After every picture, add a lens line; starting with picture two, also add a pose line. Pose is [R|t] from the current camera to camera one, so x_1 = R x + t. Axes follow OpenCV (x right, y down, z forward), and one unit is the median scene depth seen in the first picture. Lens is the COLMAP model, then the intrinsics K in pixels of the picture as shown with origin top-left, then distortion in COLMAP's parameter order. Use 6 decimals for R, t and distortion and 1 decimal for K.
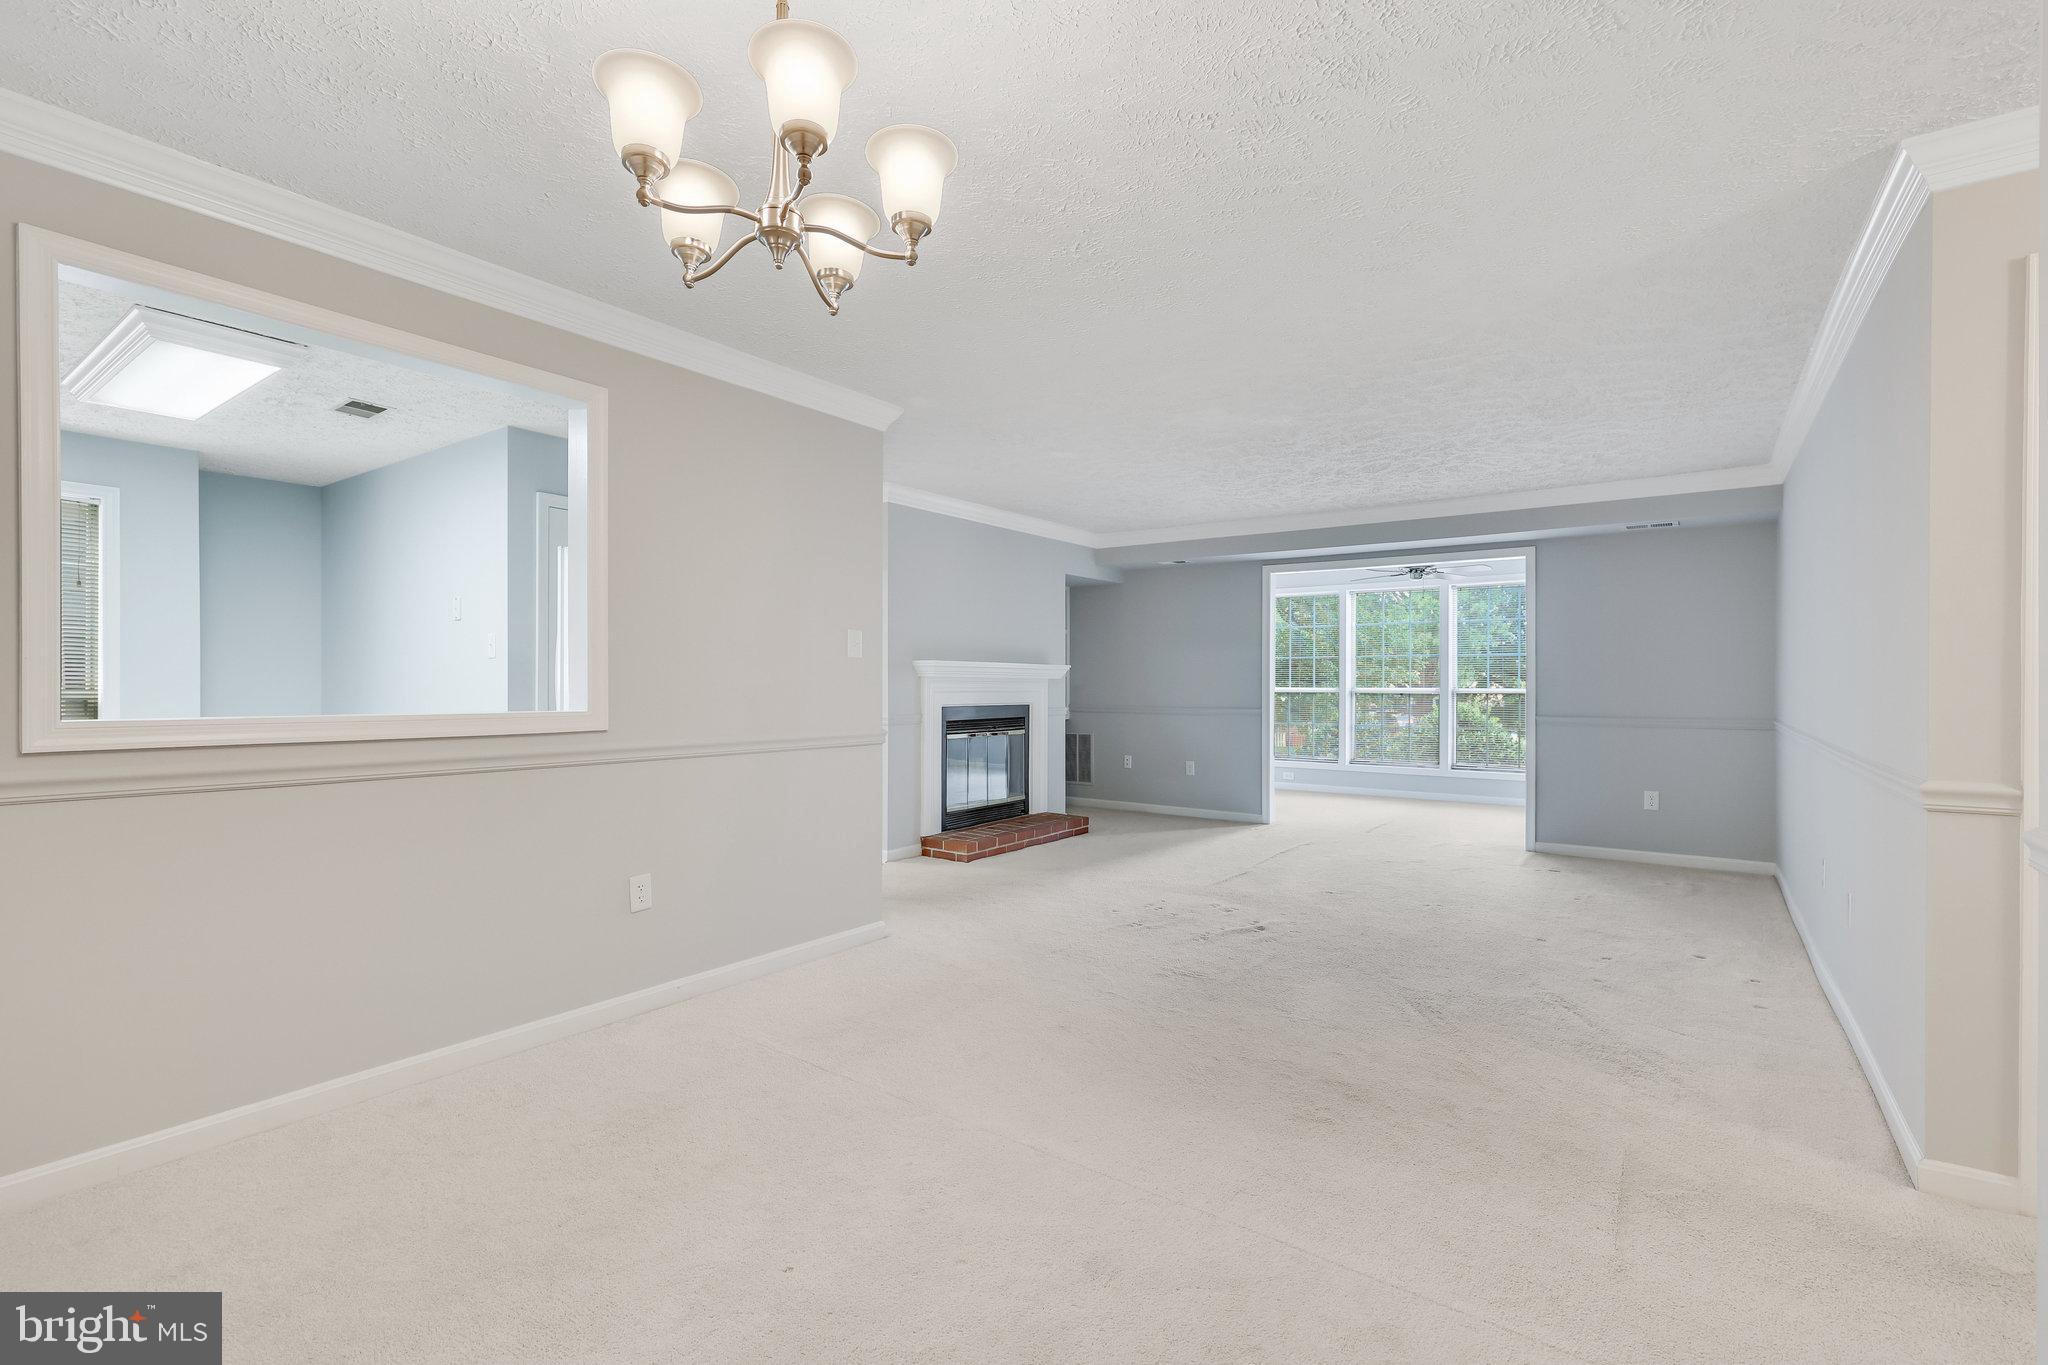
lens RADIAL K [[895.7, 0, 1026.4], [0, 895.7, 685.5], [0, 0, 1]] dist [-0.001579, 0.000288]
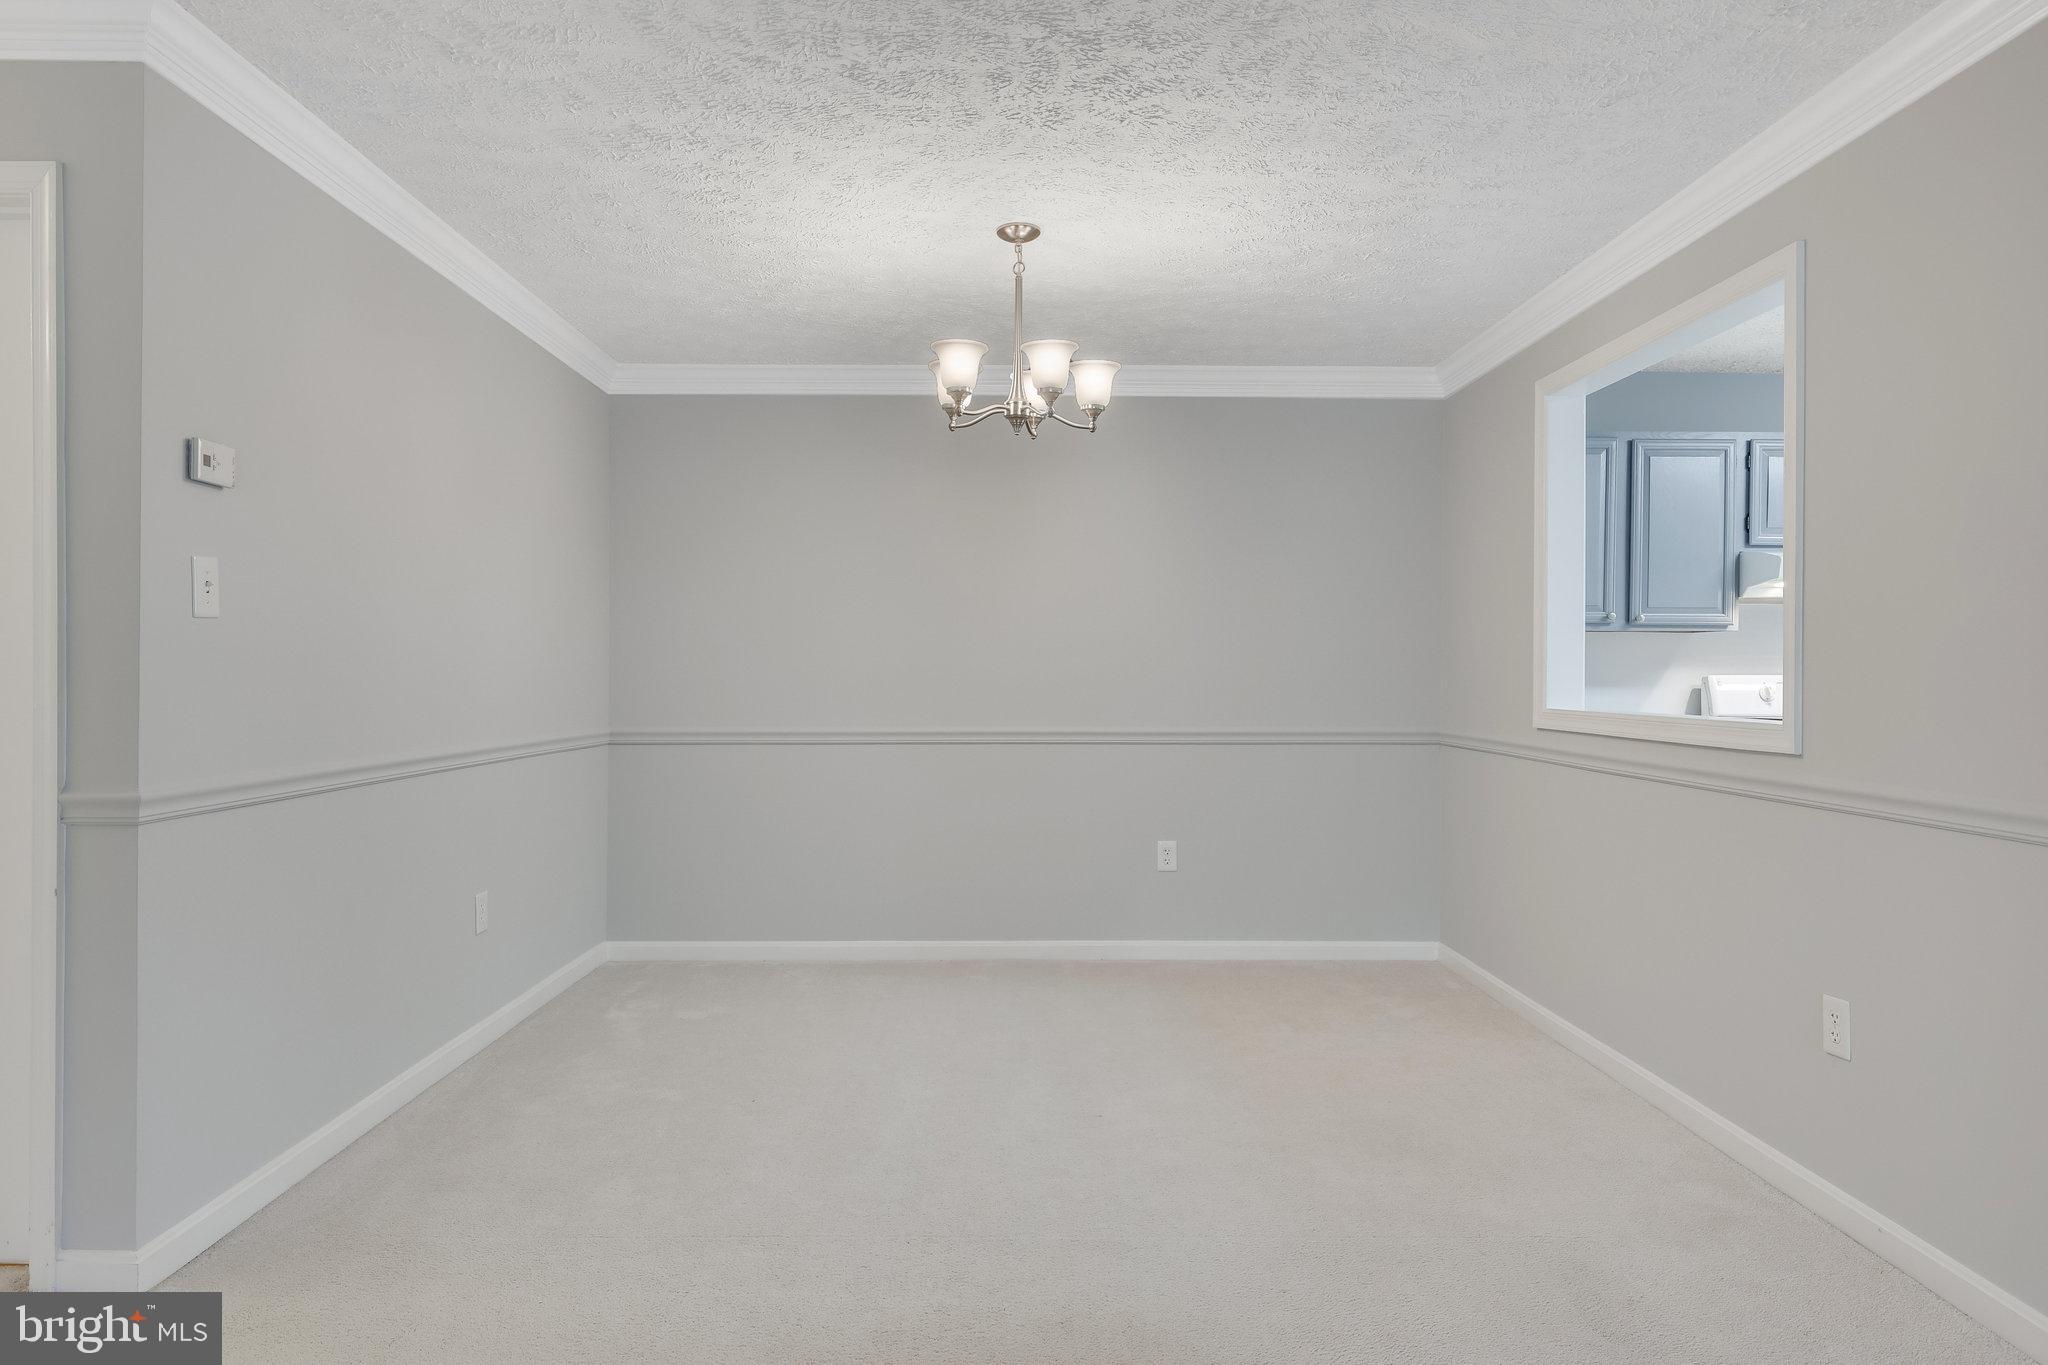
lens RADIAL K [[1210.7, 0, 1013.6], [0, 1210.7, 683.3], [0, 0, 1]] dist [0.004396, 0.000347]
pose [[-0.797253, -0.005619, -0.603620, 0.258492], [-0.011179, 0.999923, 0.005457, -0.000670], [0.603542, 0.011099, -0.797254, 0.655181]]
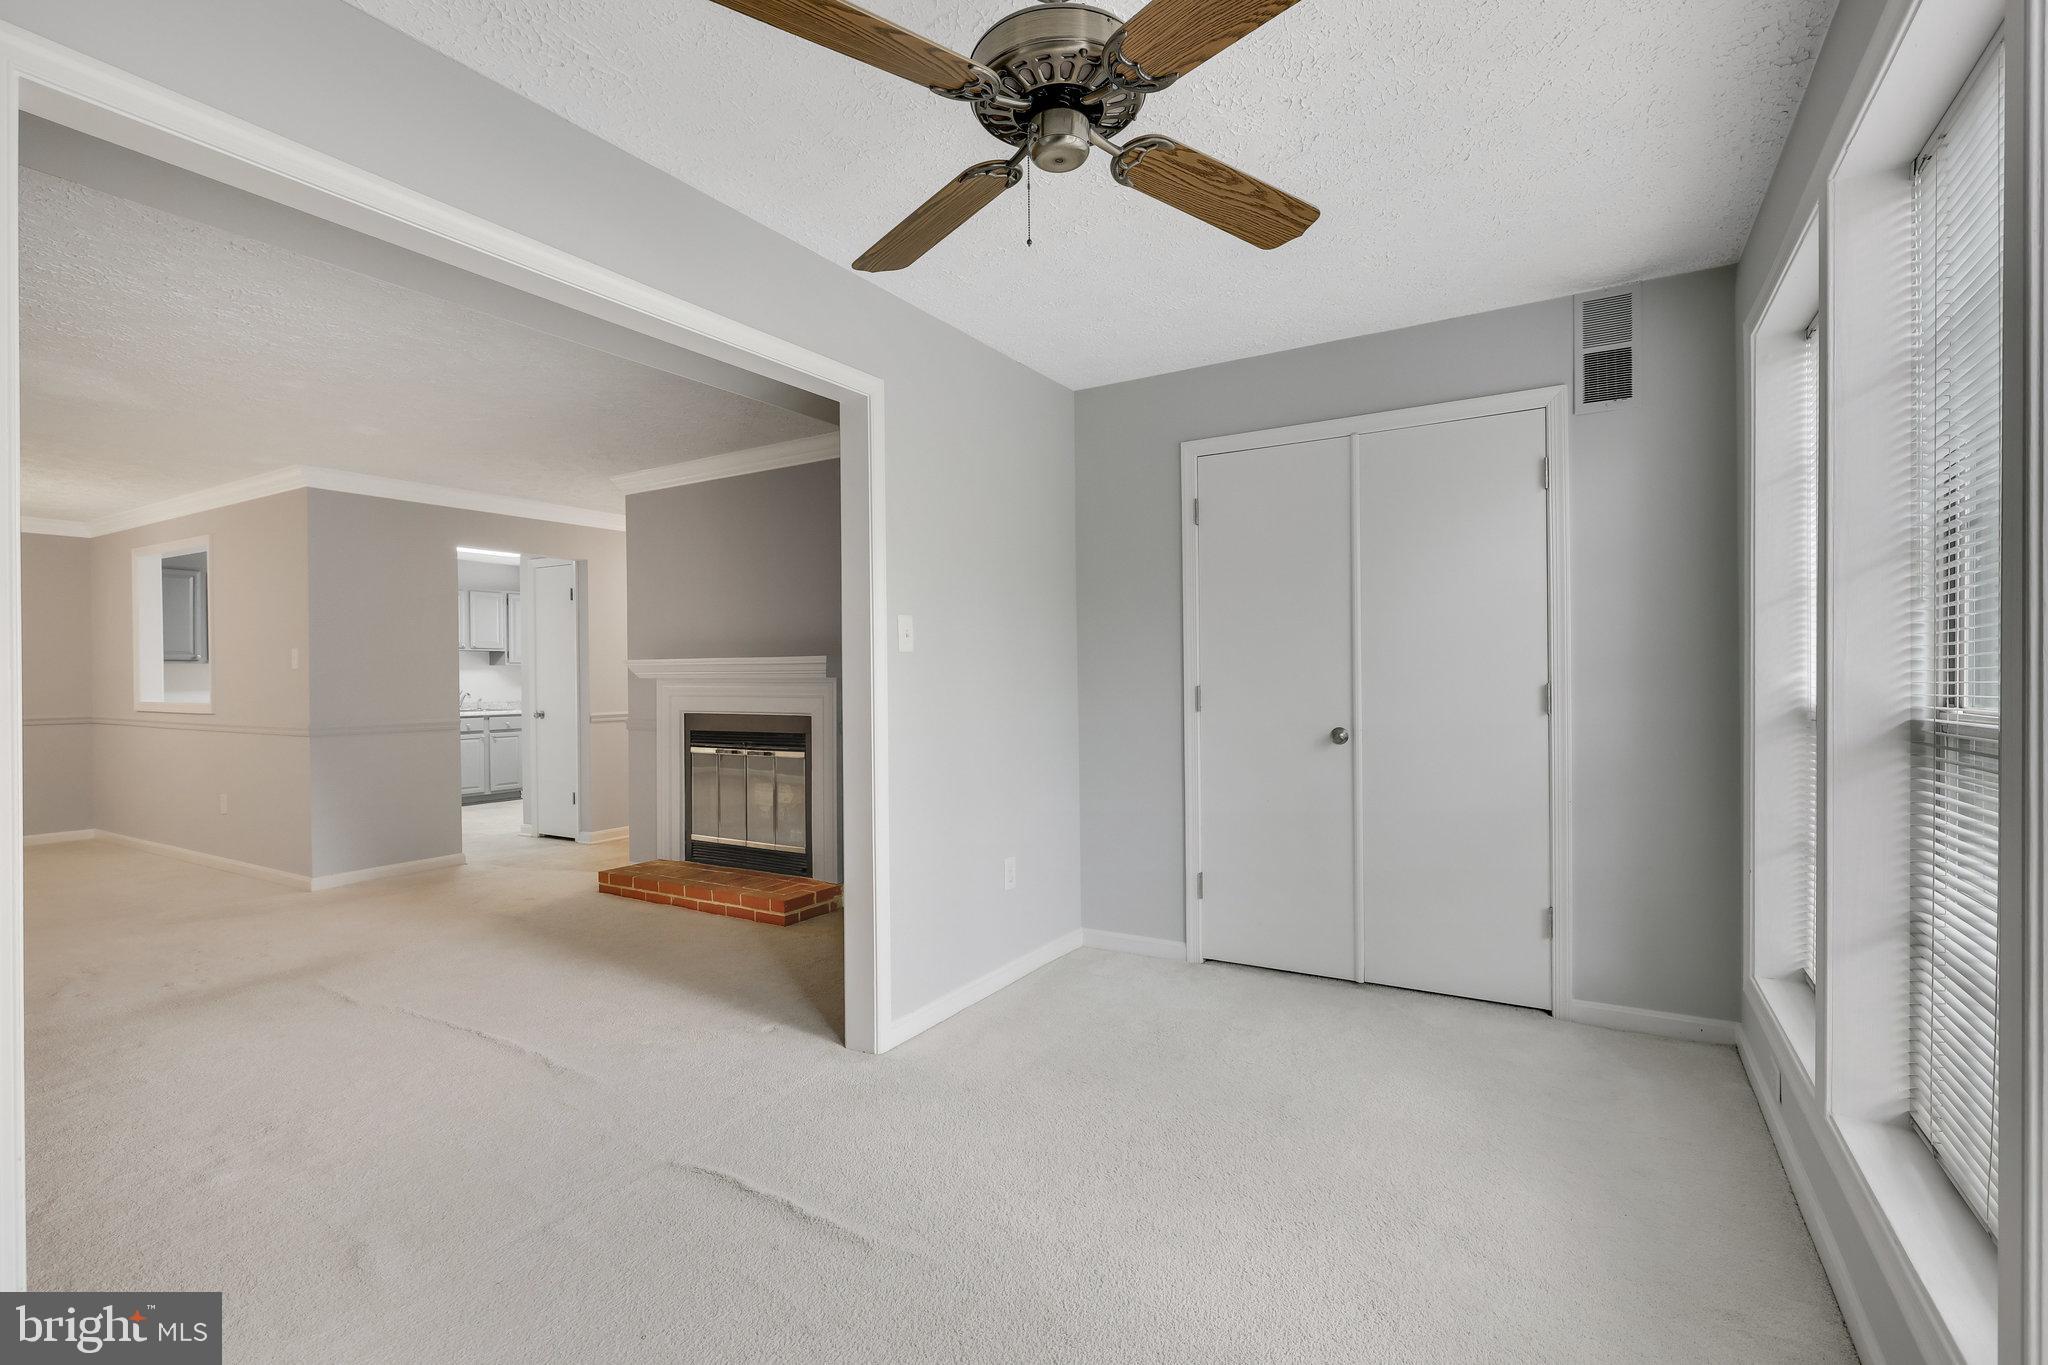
lens RADIAL K [[939.5, 0, 1020.1], [0, 939.5, 688.1], [0, 0, 1]] dist [0.001358, -0.000677]
pose [[0.086688, 0.005150, -0.996222, 0.806790], [0.005420, 0.999969, 0.005641, -0.002872], [0.996221, -0.005888, 0.086658, 1.225162]]
